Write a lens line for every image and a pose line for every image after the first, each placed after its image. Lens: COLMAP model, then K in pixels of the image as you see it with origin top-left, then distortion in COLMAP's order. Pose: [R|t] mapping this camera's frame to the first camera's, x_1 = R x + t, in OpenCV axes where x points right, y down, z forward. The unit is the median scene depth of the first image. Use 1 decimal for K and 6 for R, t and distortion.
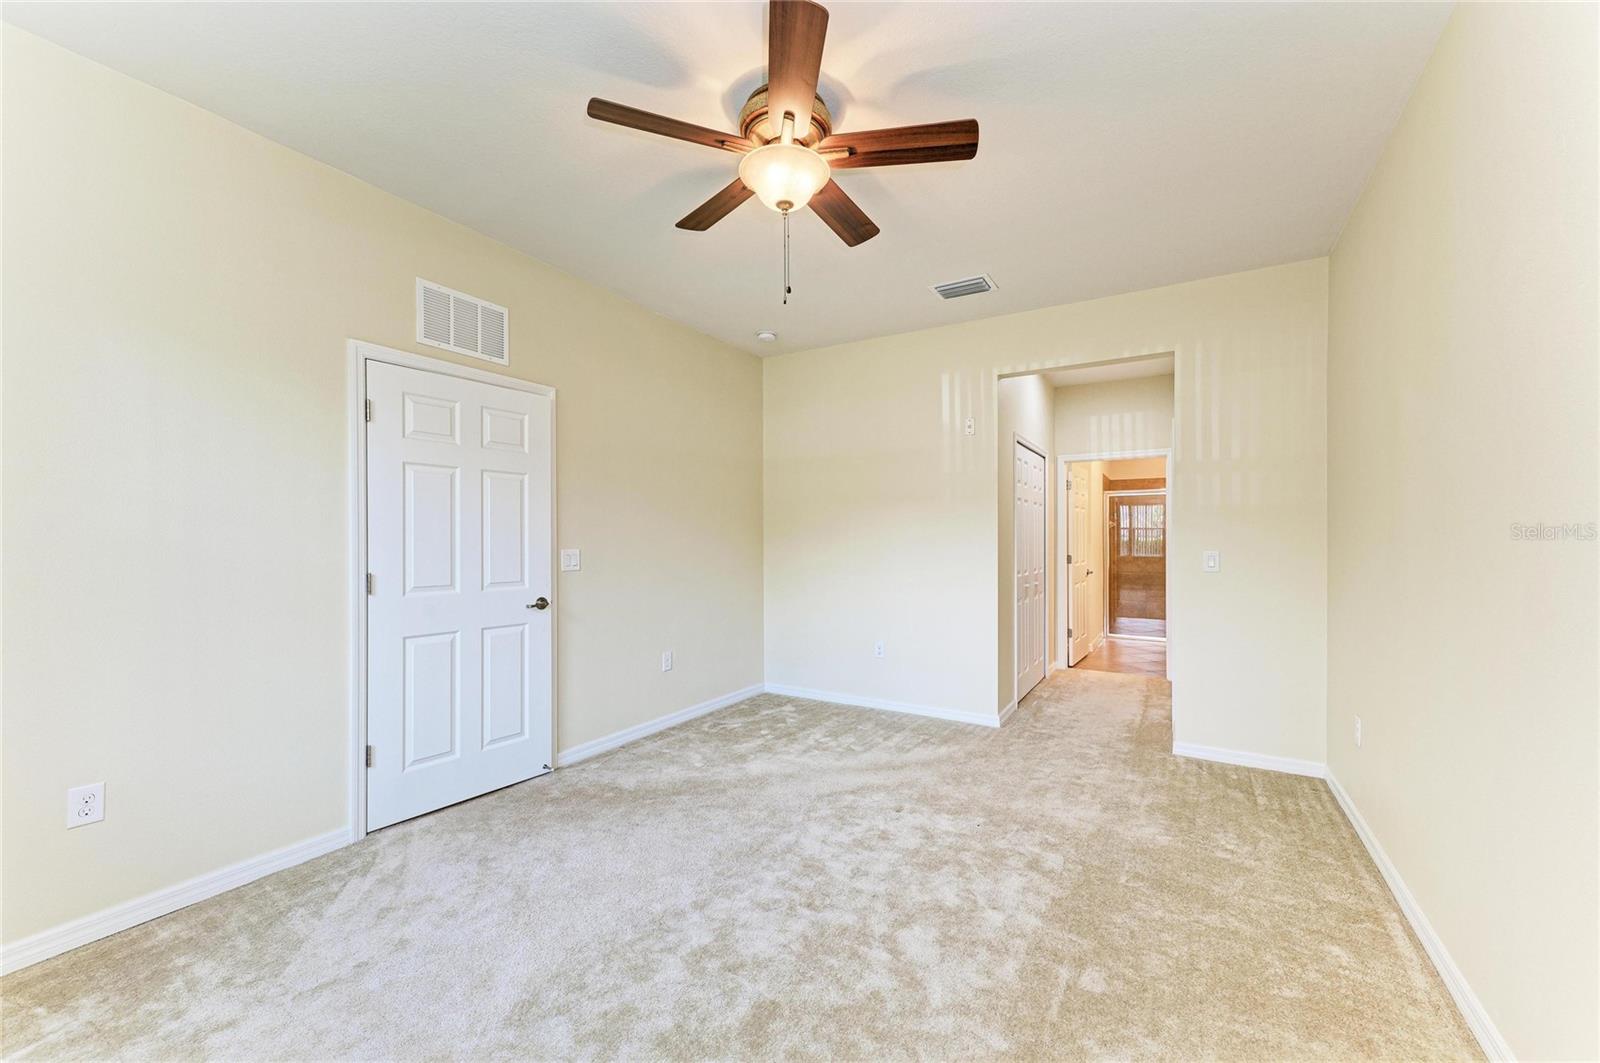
lens RADIAL K [[633.5, 0, 809.5], [0, 633.5, 540.4], [0, 0, 1]] dist [0.017755, -0.006045]
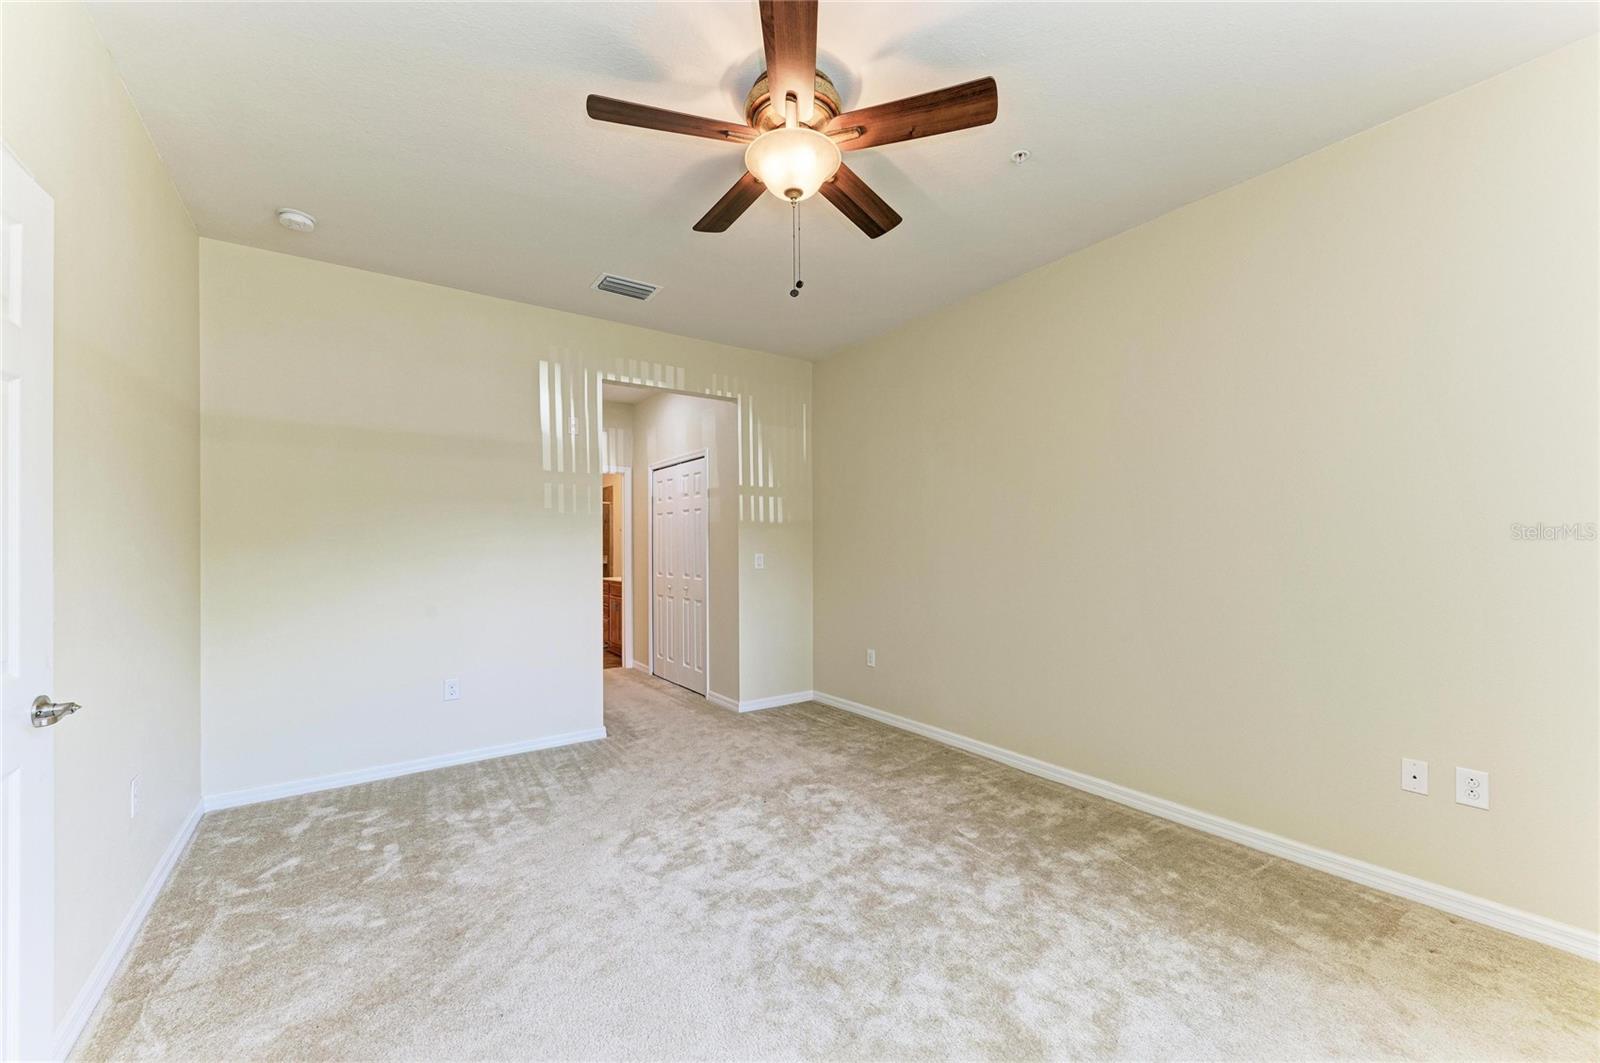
lens RADIAL K [[633.5, 0, 809.5], [0, 633.5, 540.4], [0, 0, 1]] dist [0.017755, -0.006045]
pose [[0.392270, 0.005662, 0.919833, -0.381966], [0.009025, 0.999909, -0.010003, 0.002117], [-0.919806, 0.012226, 0.392184, 0.257624]]
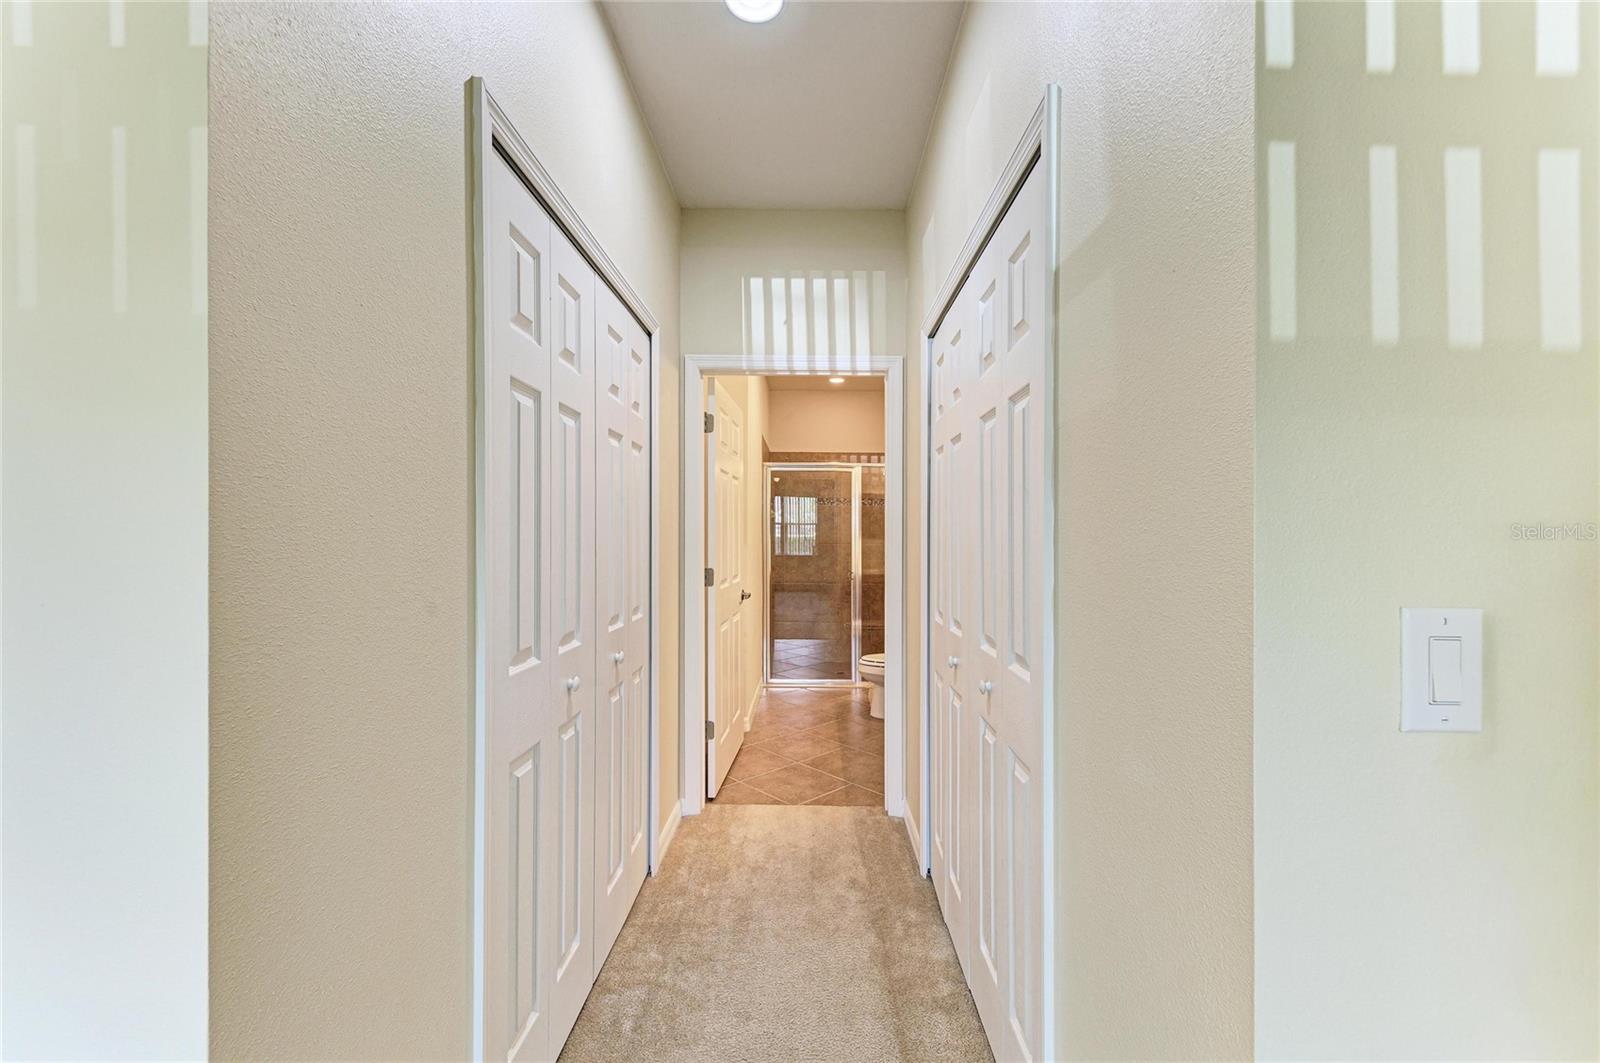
lens RADIAL K [[633.5, 0, 809.5], [0, 633.5, 540.4], [0, 0, 1]] dist [0.017755, -0.006045]
pose [[0.864092, 0.001131, 0.503332, 0.270981], [-0.005182, 0.999964, 0.006650, -0.001931], [-0.503307, -0.008355, 0.864067, 0.636892]]
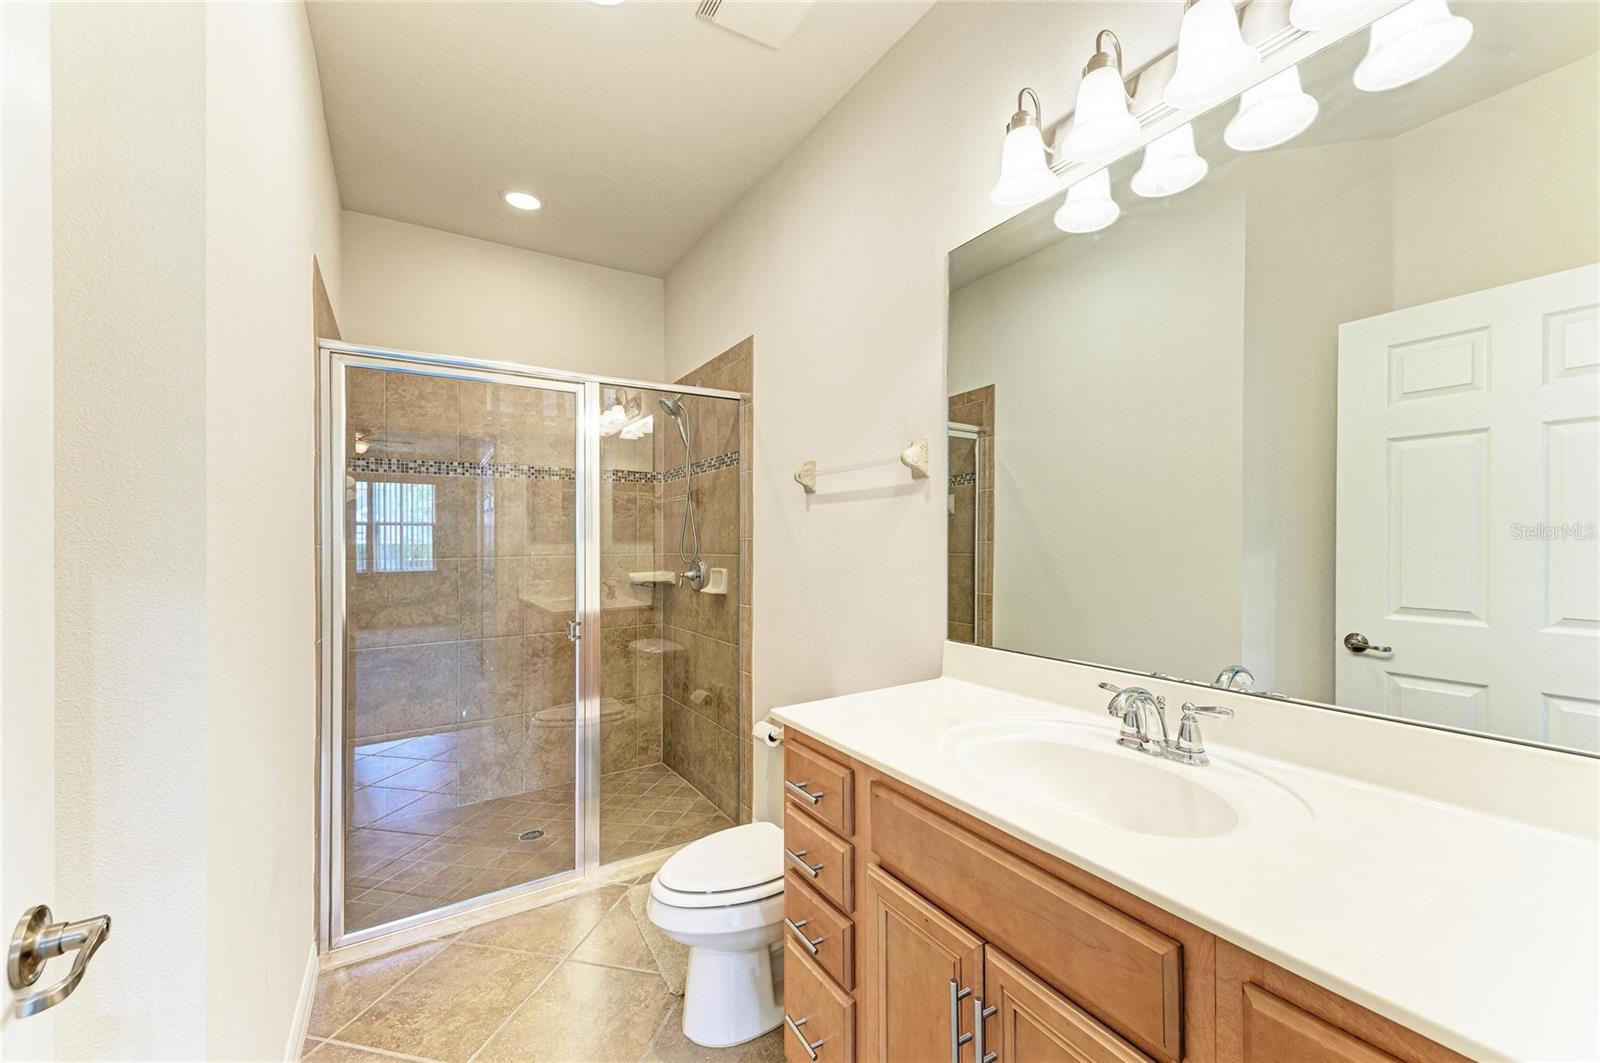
lens RADIAL K [[622.0, 0, 821.2], [0, 622.0, 529.5], [0, 0, 1]] dist [0.018505, -0.005825]
pose [[0.442510, 0.018382, 0.896575, 0.474816], [0.007134, 0.999686, -0.024018, 0.010000], [-0.896735, 0.017024, 0.442240, 1.039481]]
